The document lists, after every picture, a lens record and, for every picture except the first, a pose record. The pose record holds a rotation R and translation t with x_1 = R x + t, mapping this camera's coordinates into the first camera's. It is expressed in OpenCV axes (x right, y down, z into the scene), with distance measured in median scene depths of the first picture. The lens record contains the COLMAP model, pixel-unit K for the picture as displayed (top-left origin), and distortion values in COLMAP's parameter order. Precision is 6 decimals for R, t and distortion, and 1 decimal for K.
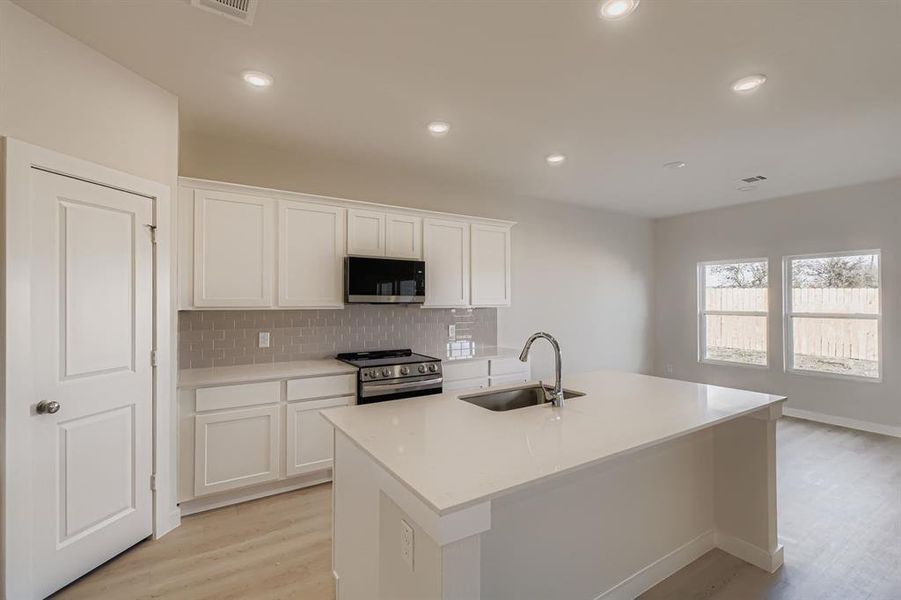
lens RADIAL K [[408.8, 0, 454.9], [0, 408.8, 300.1], [0, 0, 1]] dist [0.001079, 0.000268]
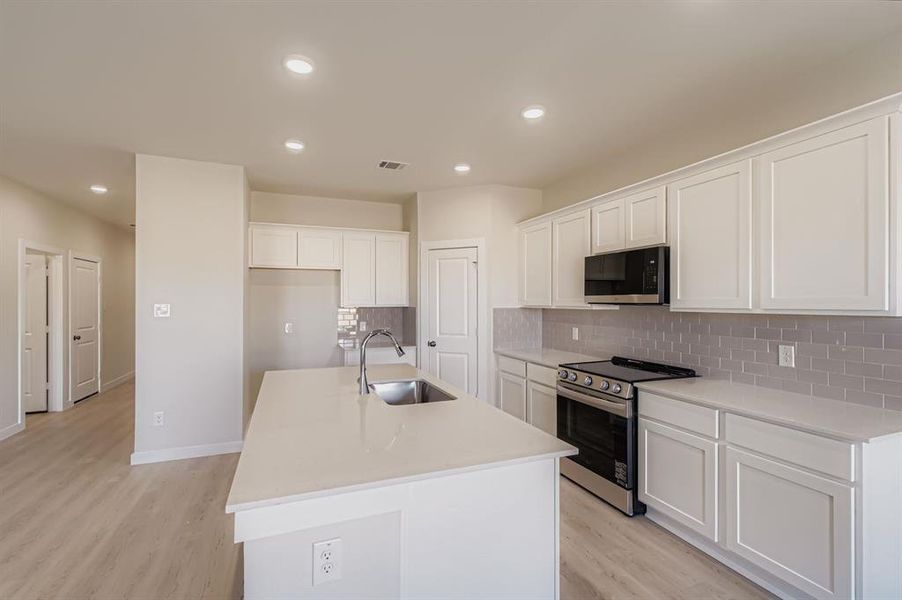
lens RADIAL K [[409.2, 0, 455.4], [0, 409.2, 300.1], [0, 0, 1]] dist [0.001079, 0.000268]
pose [[-0.189168, -0.004063, -0.981936, 0.774172], [0.001185, 0.999990, -0.004366, 0.002815], [0.981944, -0.001989, -0.189161, 0.865727]]
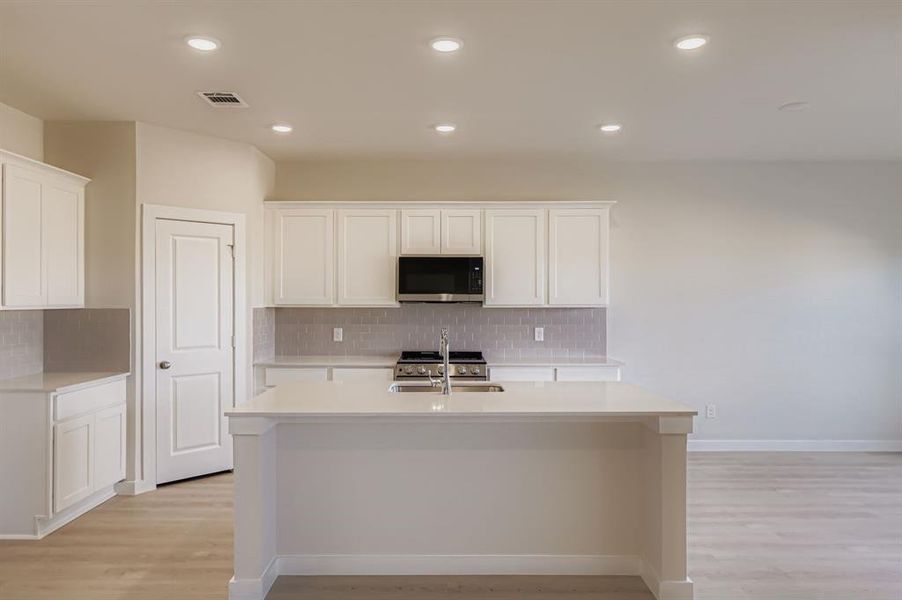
lens RADIAL K [[599.7, 0, 451.0], [0, 599.7, 300.0], [0, 0, 1]] dist [-0.005777, -0.001501]
pose [[0.839976, -0.000353, -0.542624, 0.667392], [0.000421, 1.000000, 0.000001, 0.002749], [0.542624, -0.000229, 0.839976, -0.201855]]
